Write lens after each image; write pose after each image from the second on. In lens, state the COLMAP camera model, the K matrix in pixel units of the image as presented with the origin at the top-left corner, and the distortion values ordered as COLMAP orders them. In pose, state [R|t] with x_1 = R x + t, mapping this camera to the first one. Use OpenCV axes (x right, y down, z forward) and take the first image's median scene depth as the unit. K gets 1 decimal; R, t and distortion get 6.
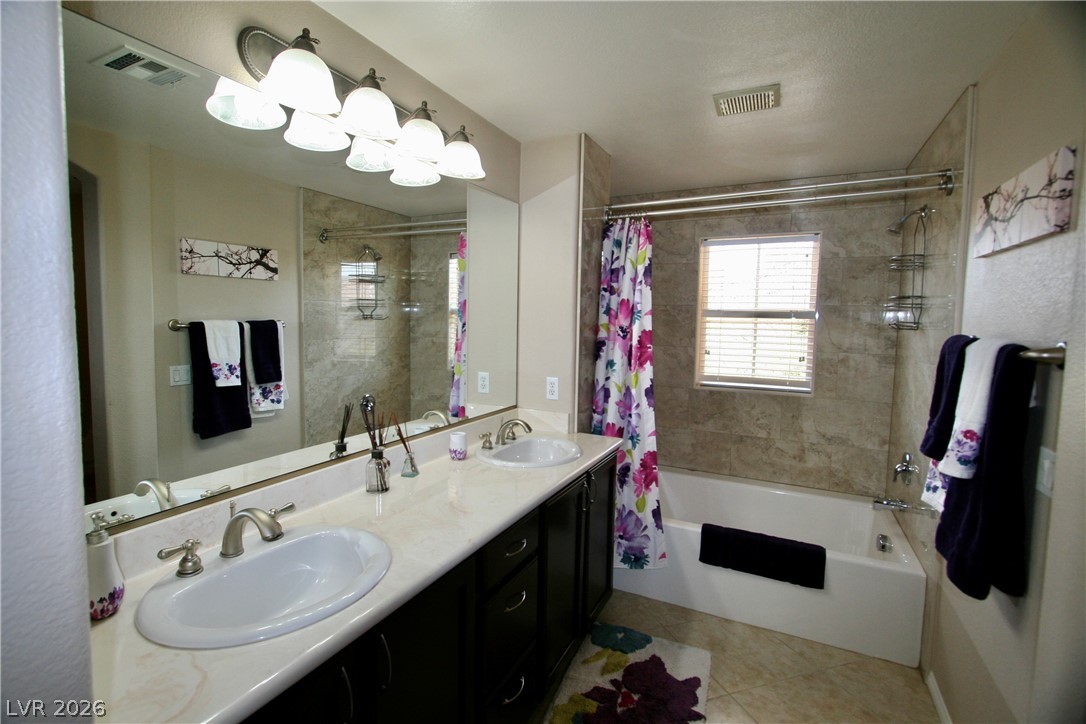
lens RADIAL K [[505.1, 0, 533.1], [0, 505.1, 359.1], [0, 0, 1]] dist [-0.015072, 0.001963]
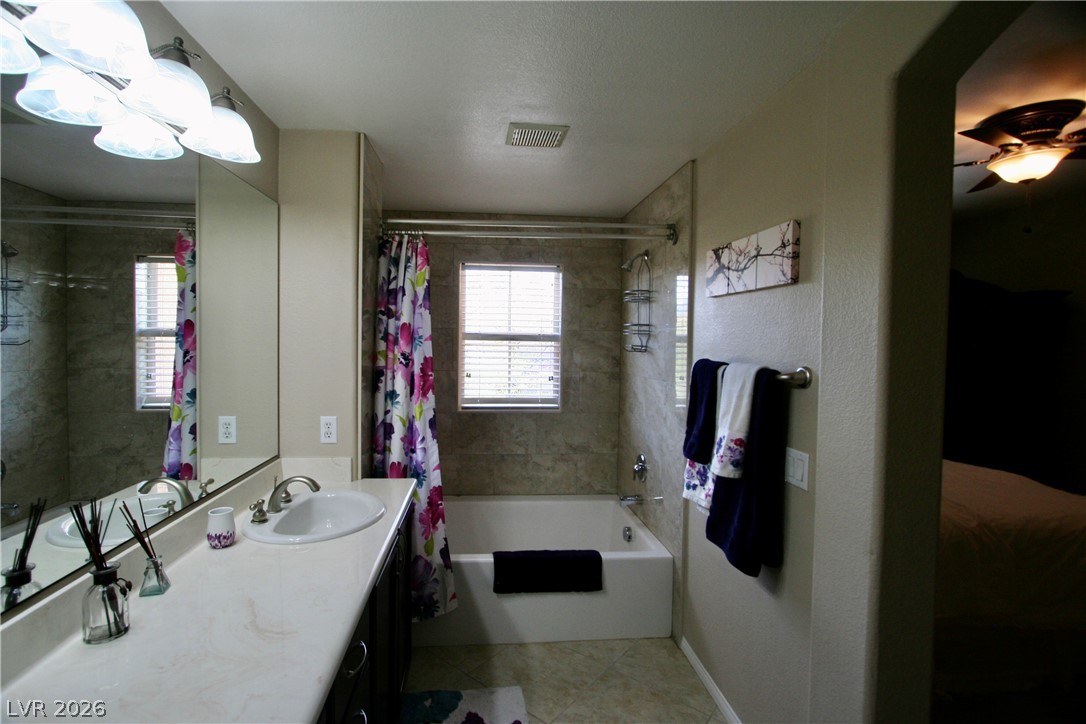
lens RADIAL K [[505.1, 0, 542.6], [0, 505.1, 359.2], [0, 0, 1]] dist [-0.015072, 0.001963]
pose [[0.845566, -0.021839, 0.533424, -0.099836], [0.041301, 0.998844, -0.024575, -0.022321], [-0.532271, 0.042811, 0.845491, 0.105604]]
